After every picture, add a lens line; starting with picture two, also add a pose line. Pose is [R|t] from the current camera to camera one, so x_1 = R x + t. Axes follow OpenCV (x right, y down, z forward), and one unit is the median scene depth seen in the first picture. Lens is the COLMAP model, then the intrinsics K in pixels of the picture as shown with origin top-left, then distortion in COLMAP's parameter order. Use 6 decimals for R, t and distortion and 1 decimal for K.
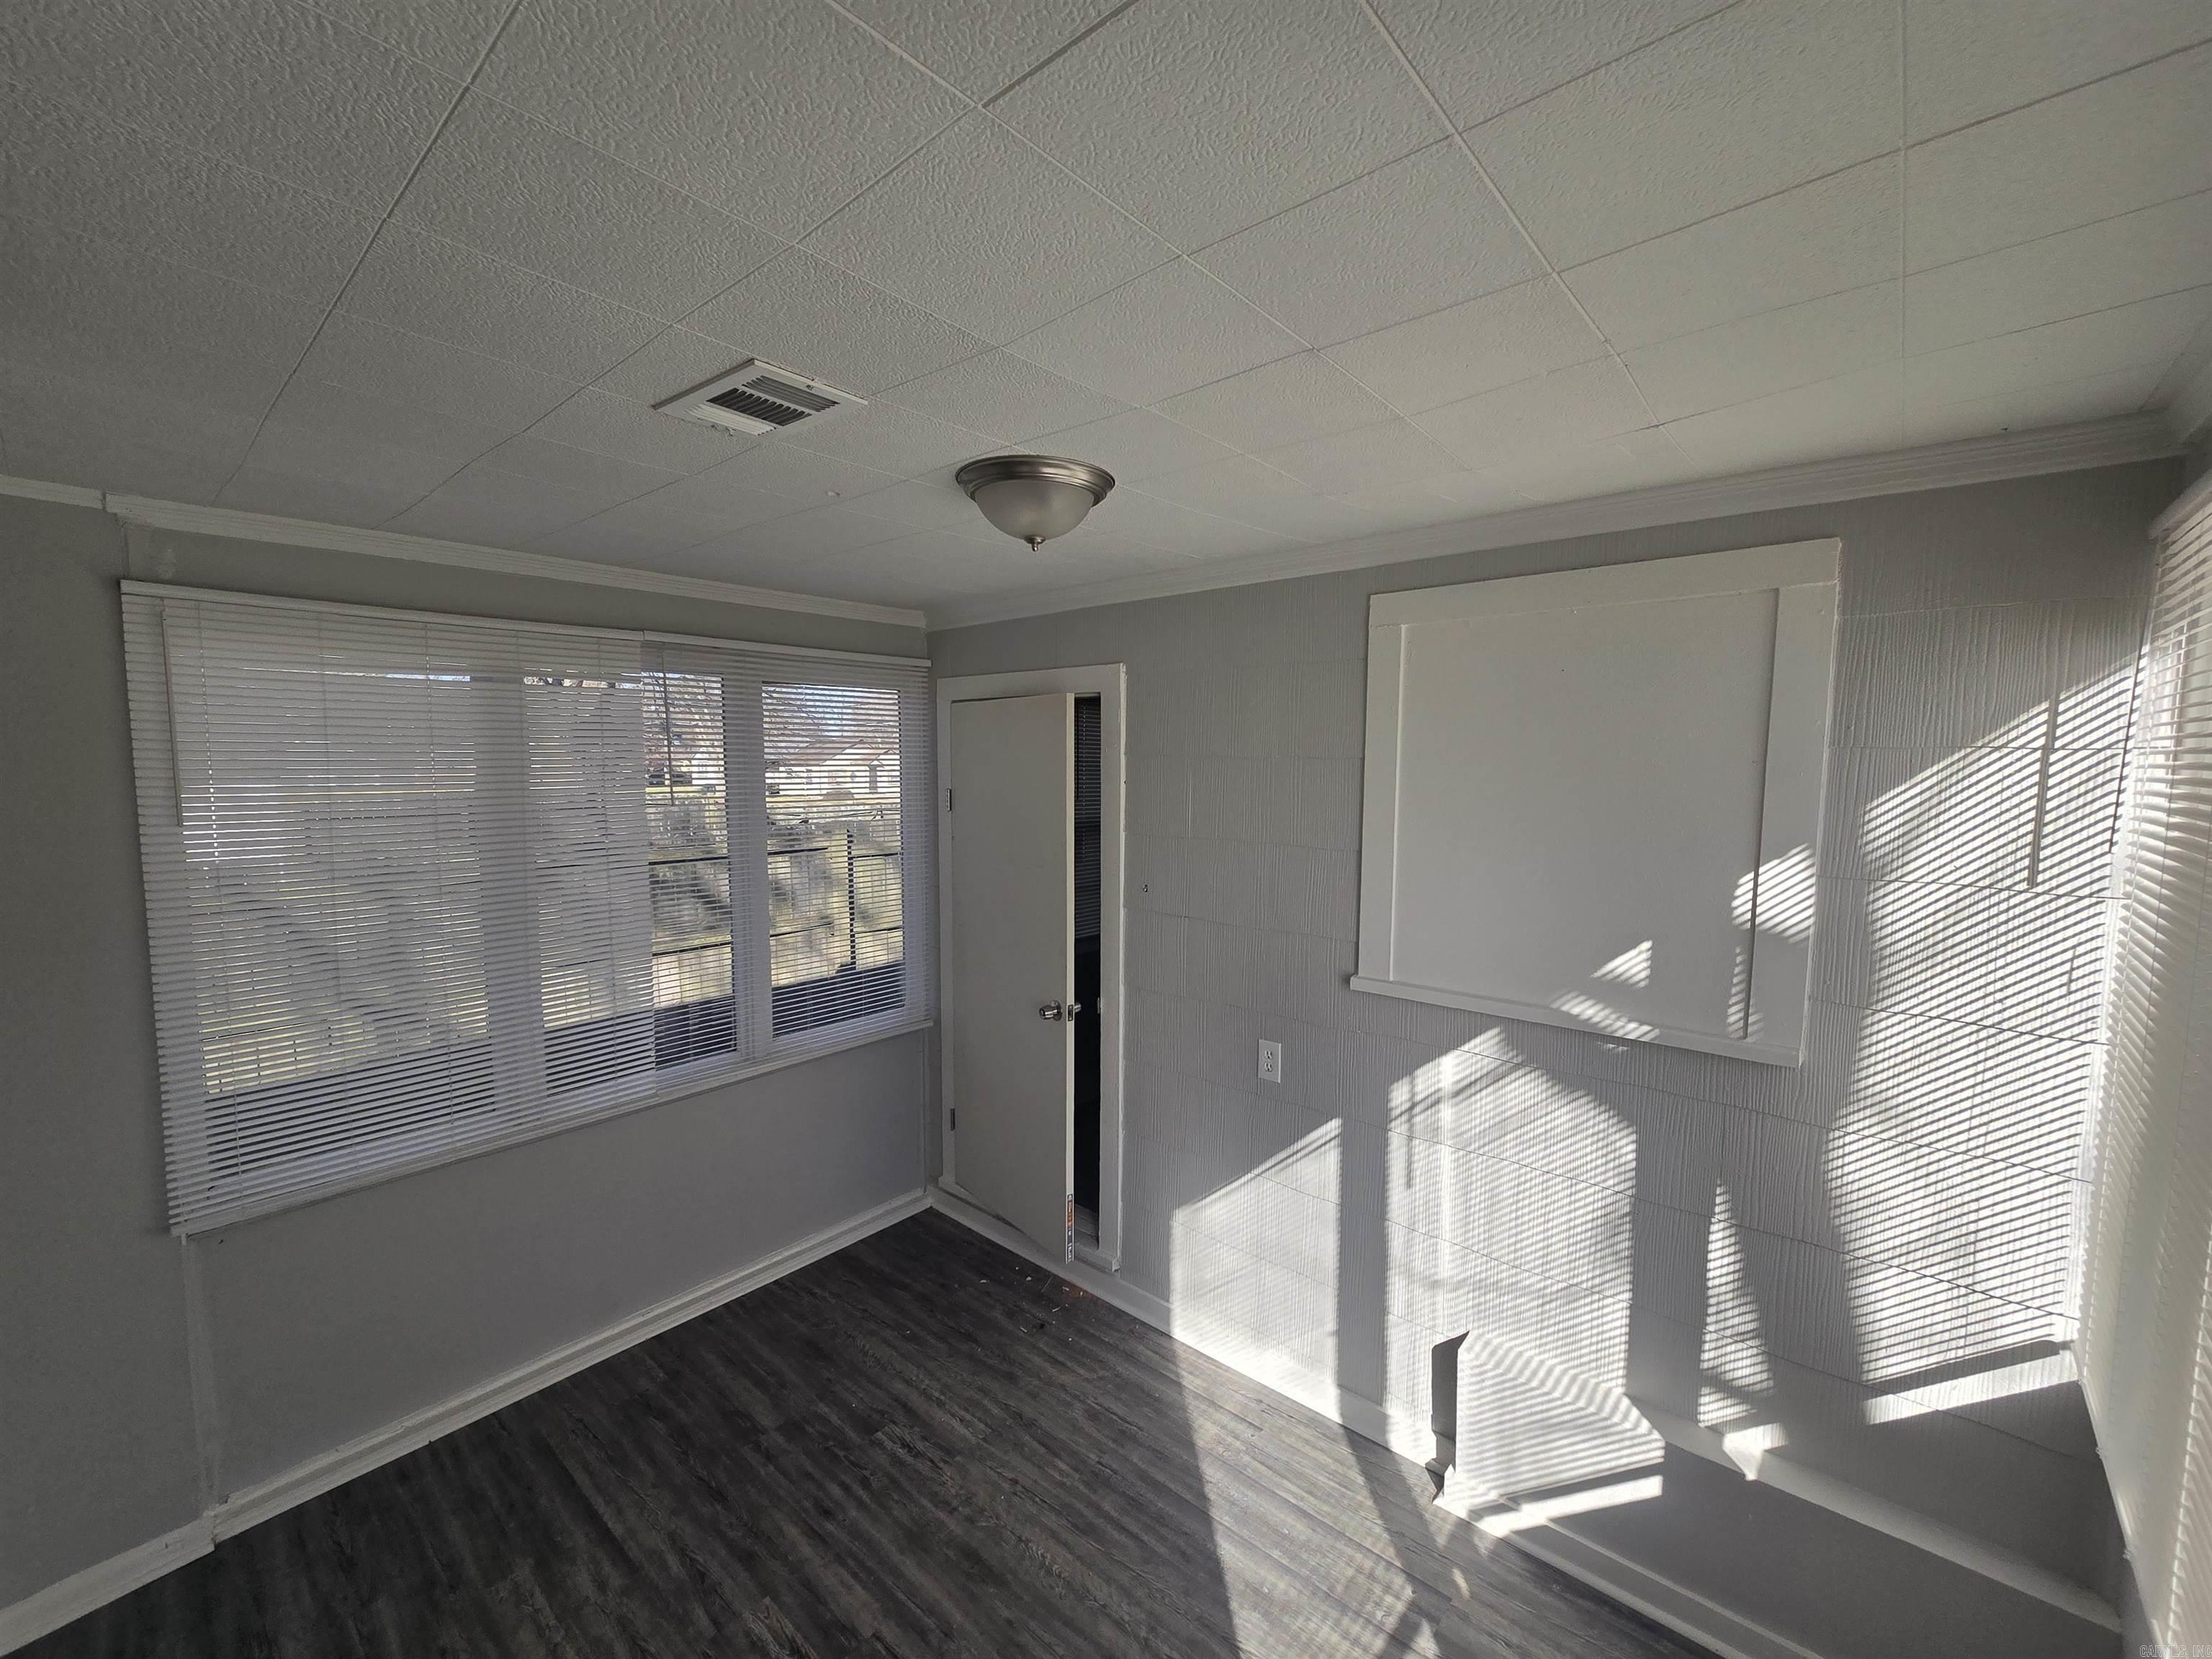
lens RADIAL K [[901.9, 0, 1106.0], [0, 901.9, 829.5], [0, 0, 1]] dist [-0.010009, 0.003747]
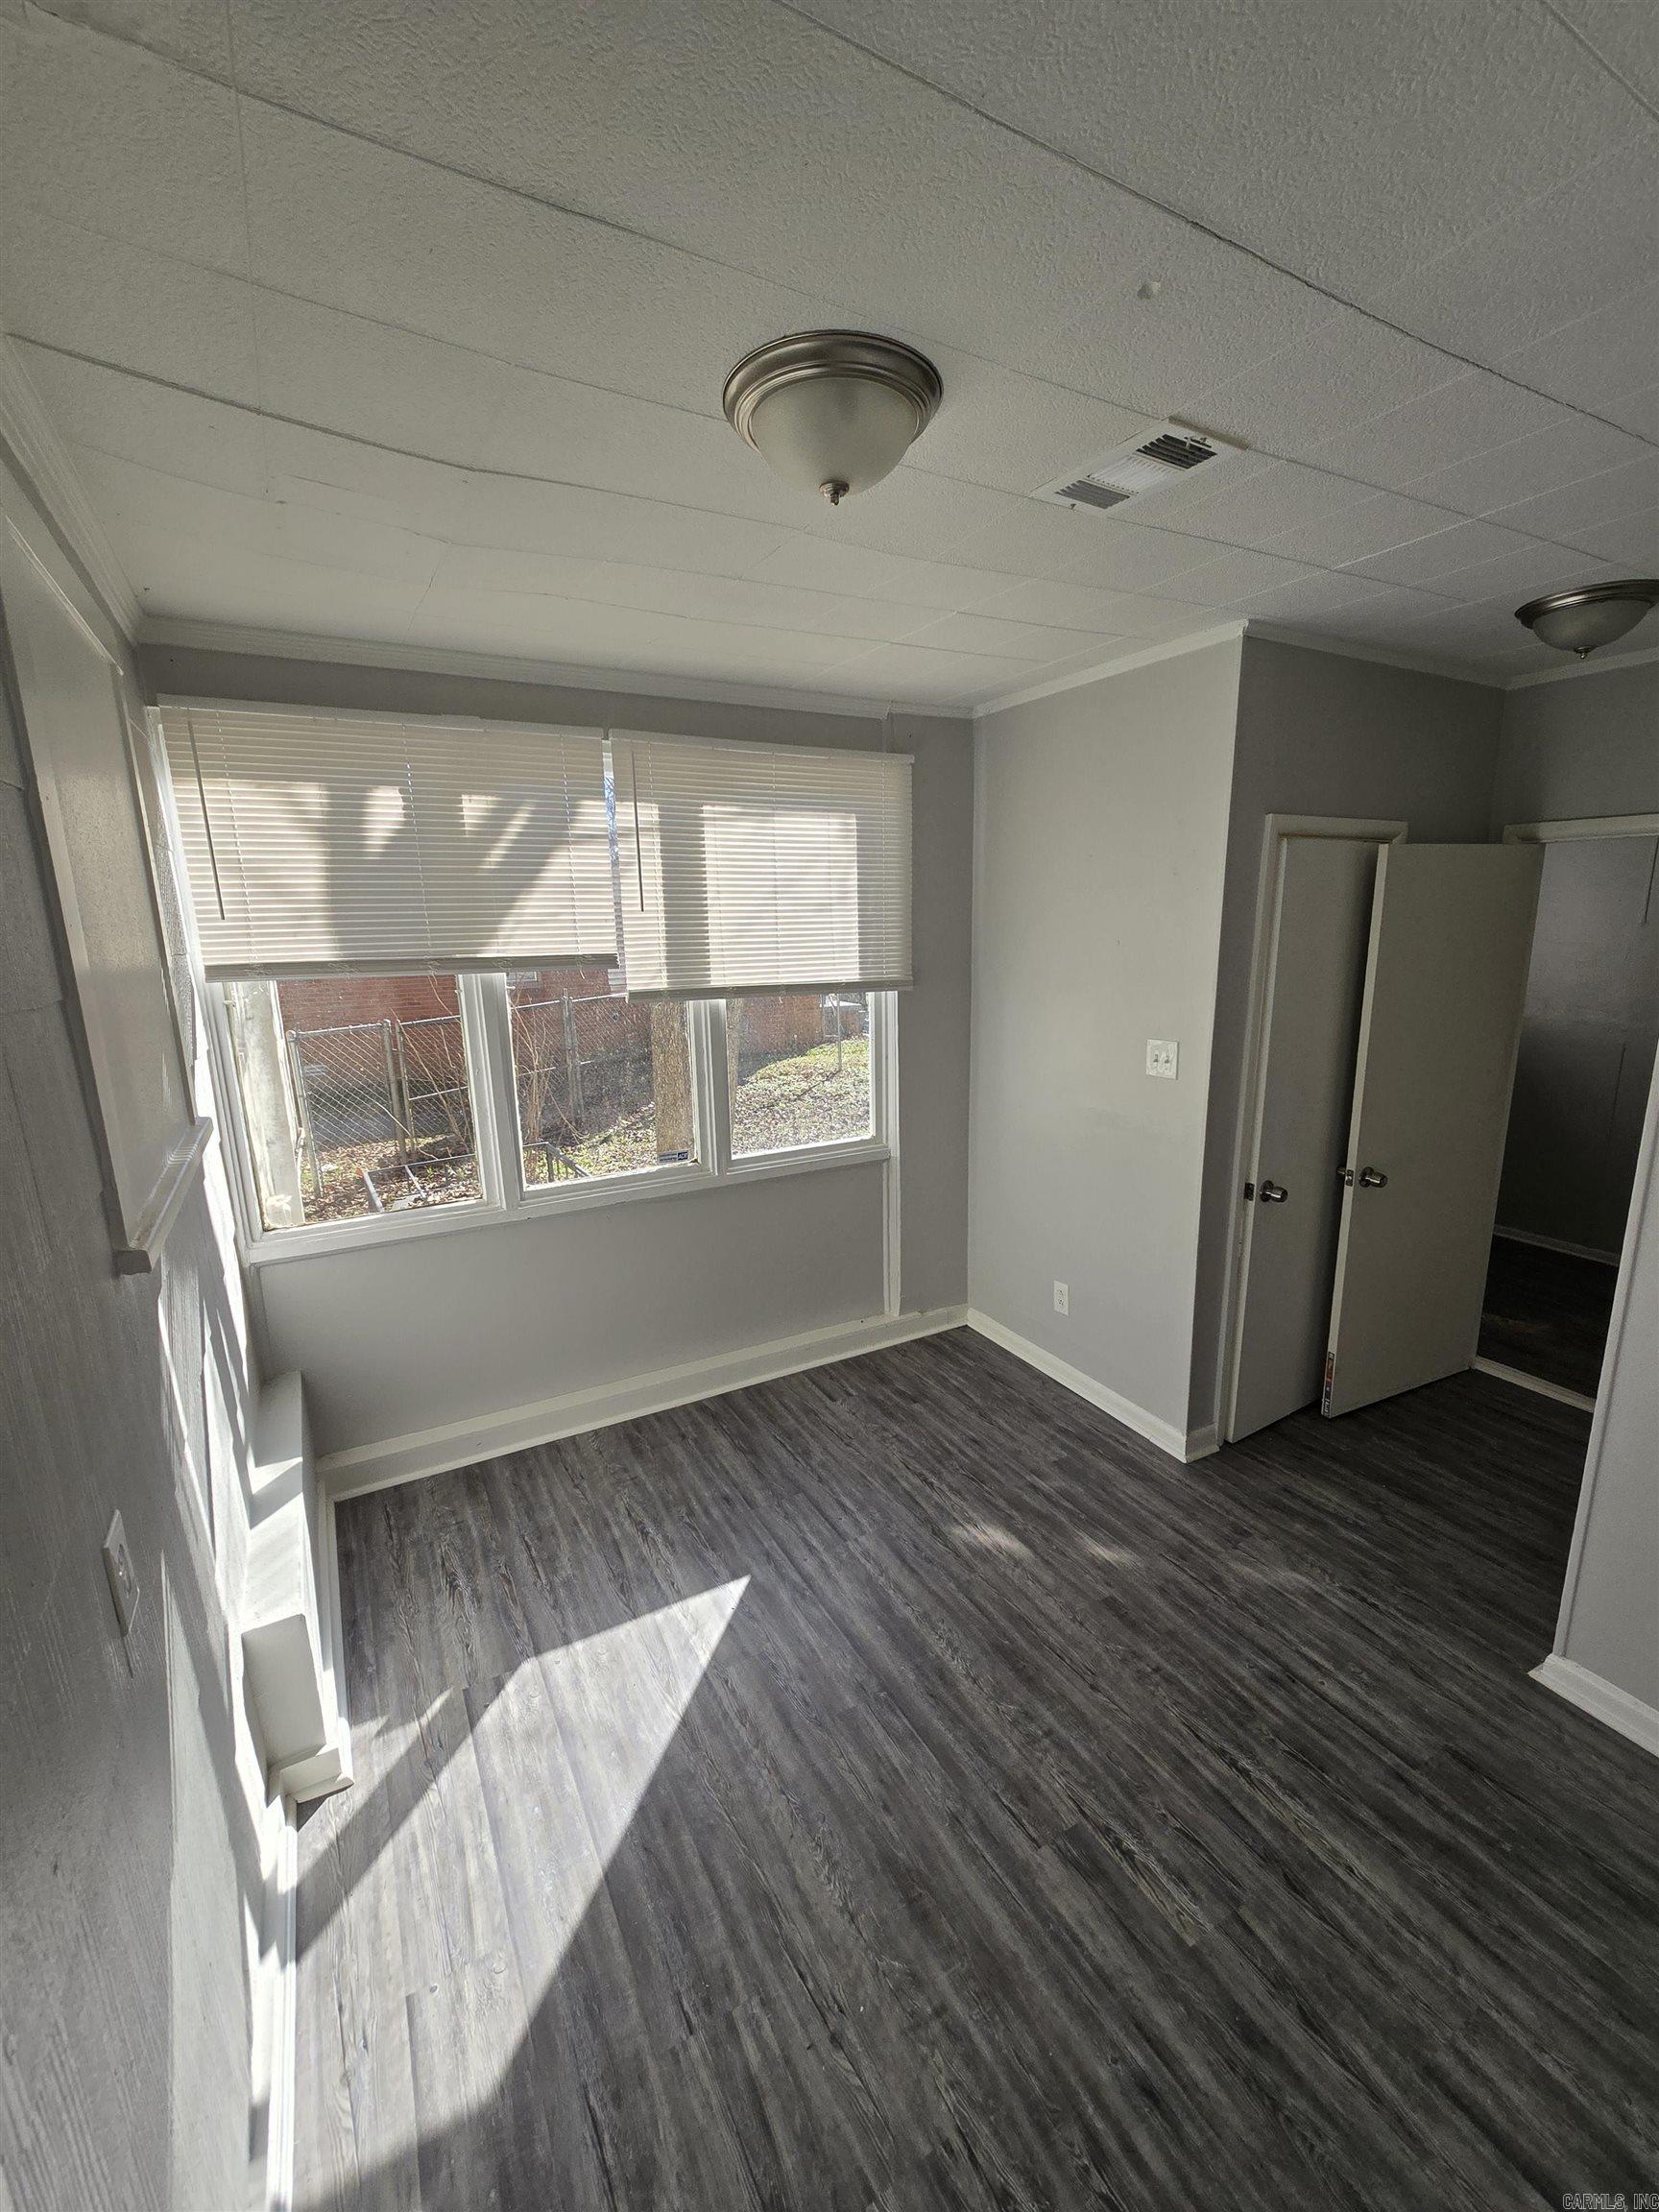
lens RADIAL K [[896.8, 0, 825.7], [0, 896.8, 1101.9], [0, 0, 1]] dist [0.001373, 0.000029]
pose [[-0.940958, -0.059848, 0.333190, -0.294188], [0.037714, 0.959588, 0.278870, -0.045154], [-0.336415, 0.274970, -0.900675, 1.566376]]
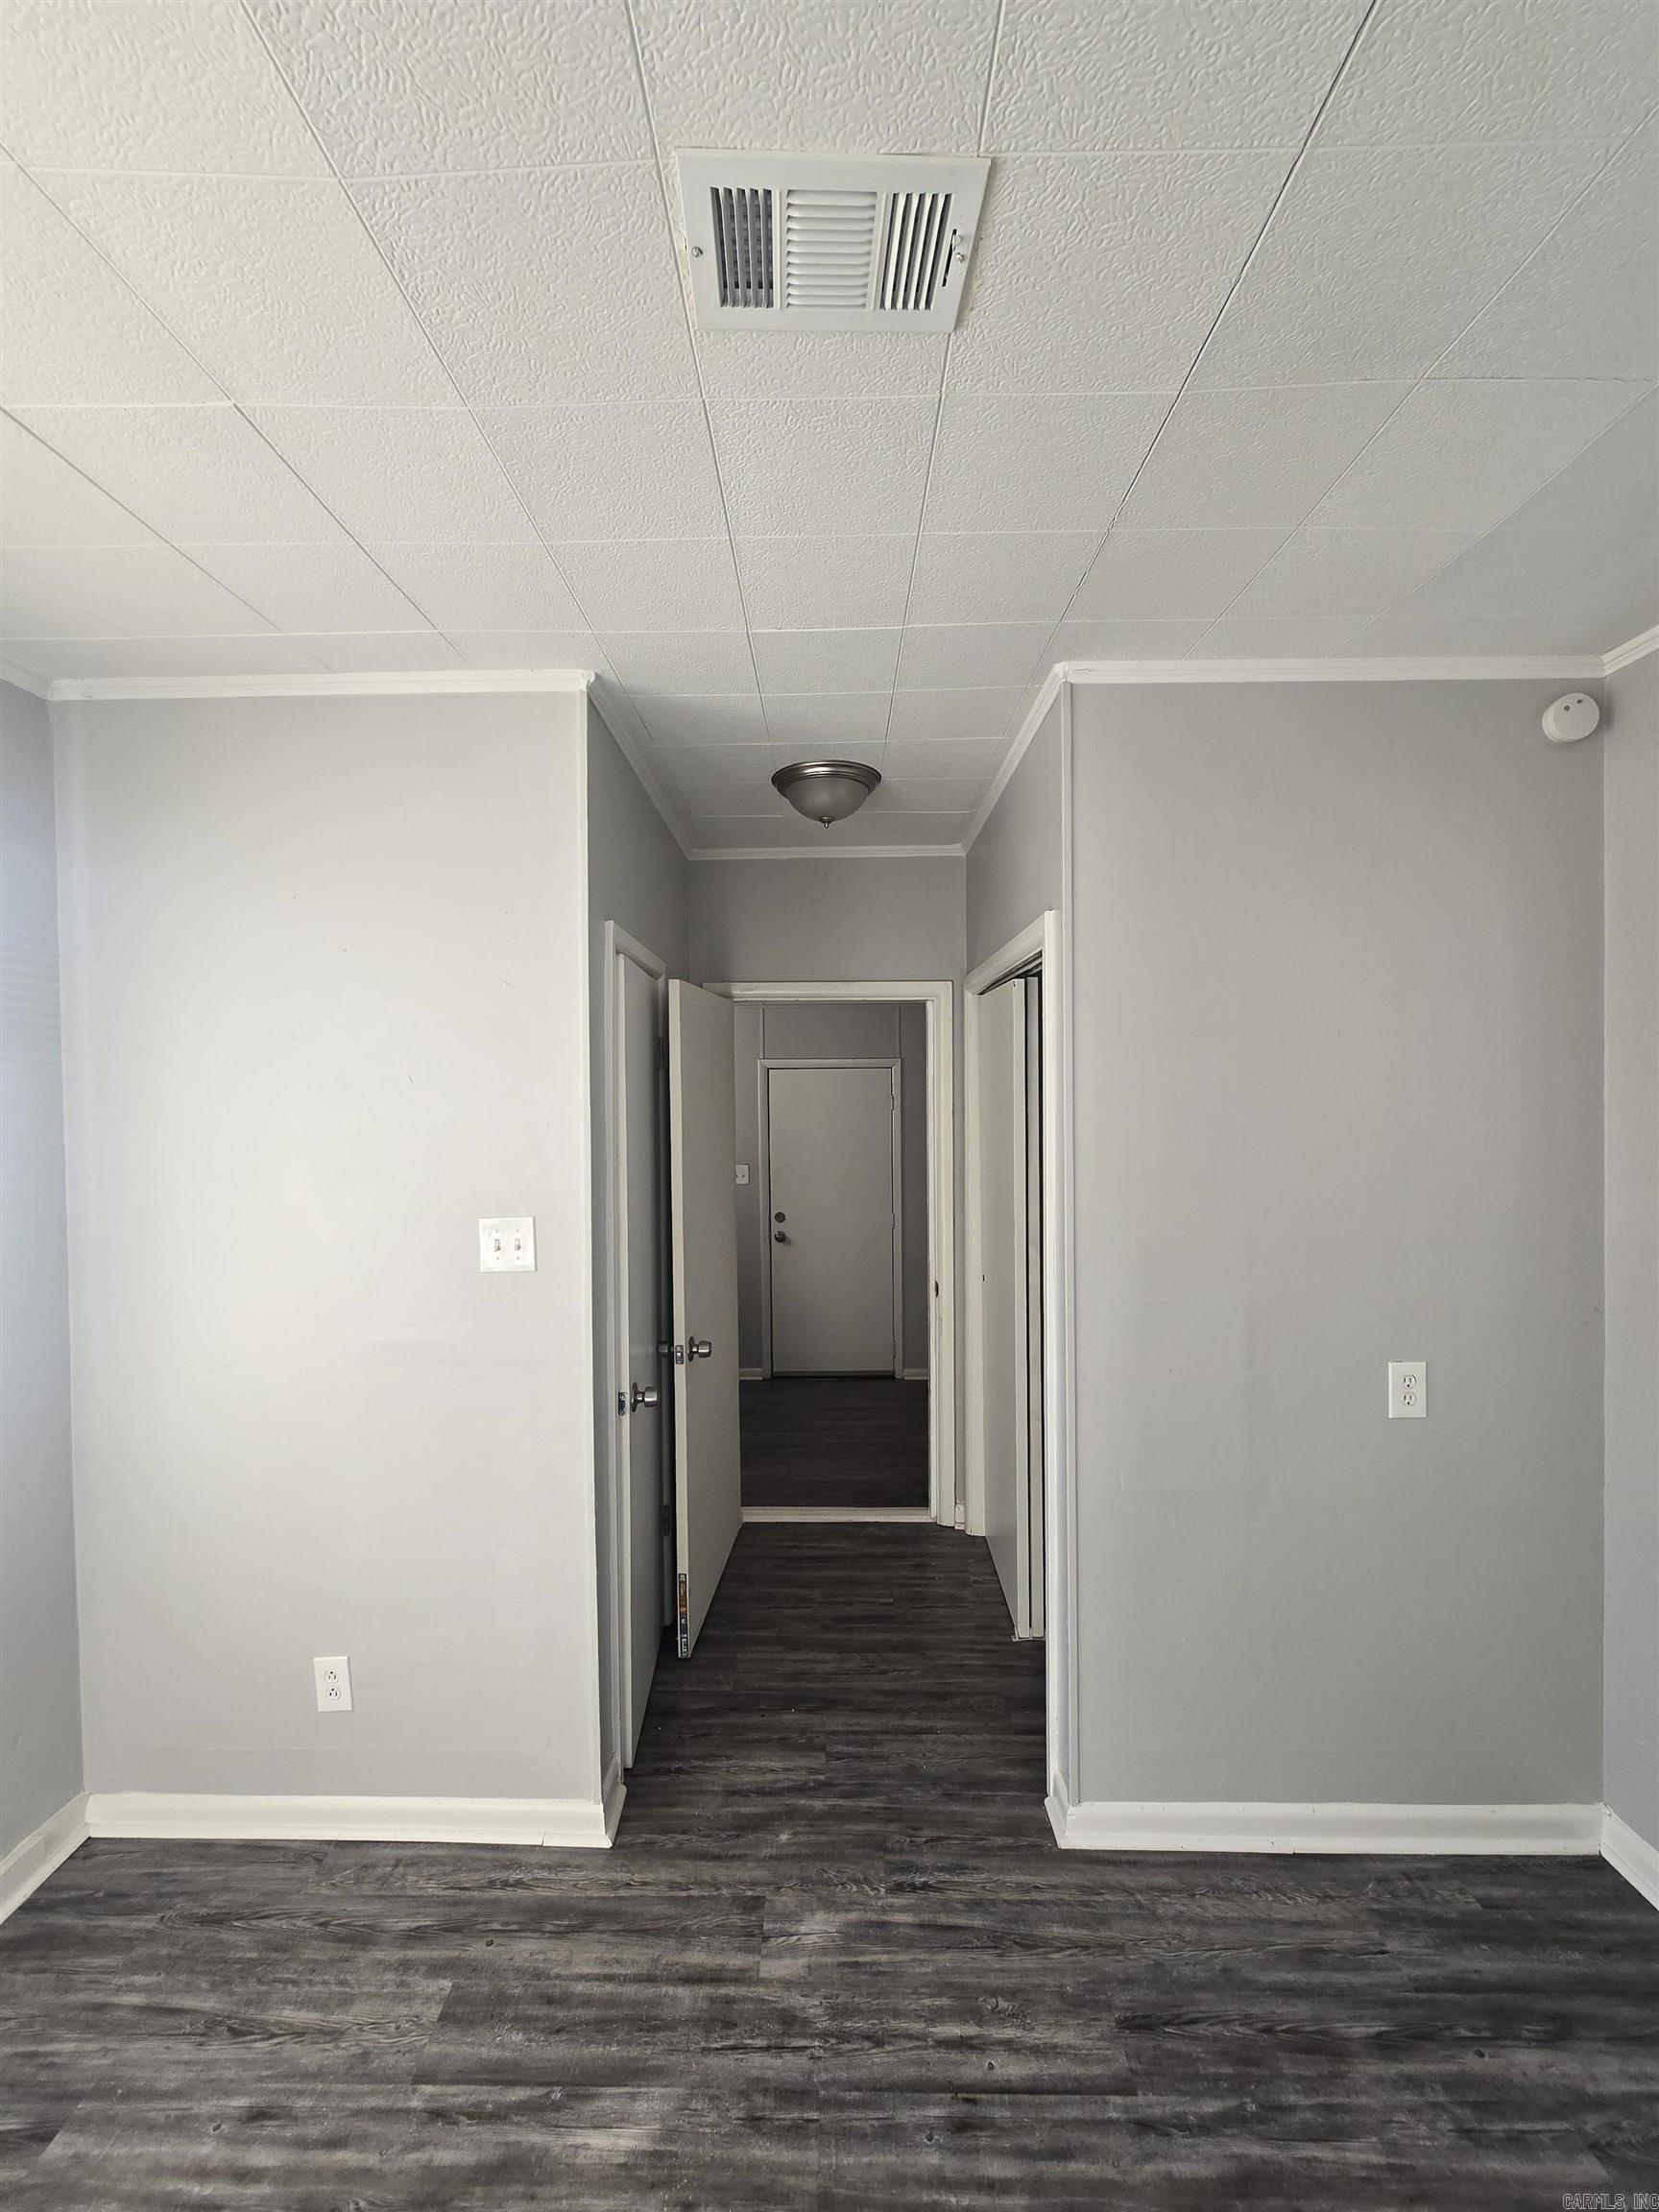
lens RADIAL K [[901.9, 0, 825.6], [0, 901.9, 1099.4], [0, 0, 1]] dist [-0.010009, 0.003747]
pose [[-0.764046, 0.006529, -0.645129, 0.037582], [-0.047846, 0.996622, 0.066752, 0.065329], [0.643385, 0.081868, -0.761152, 1.052620]]
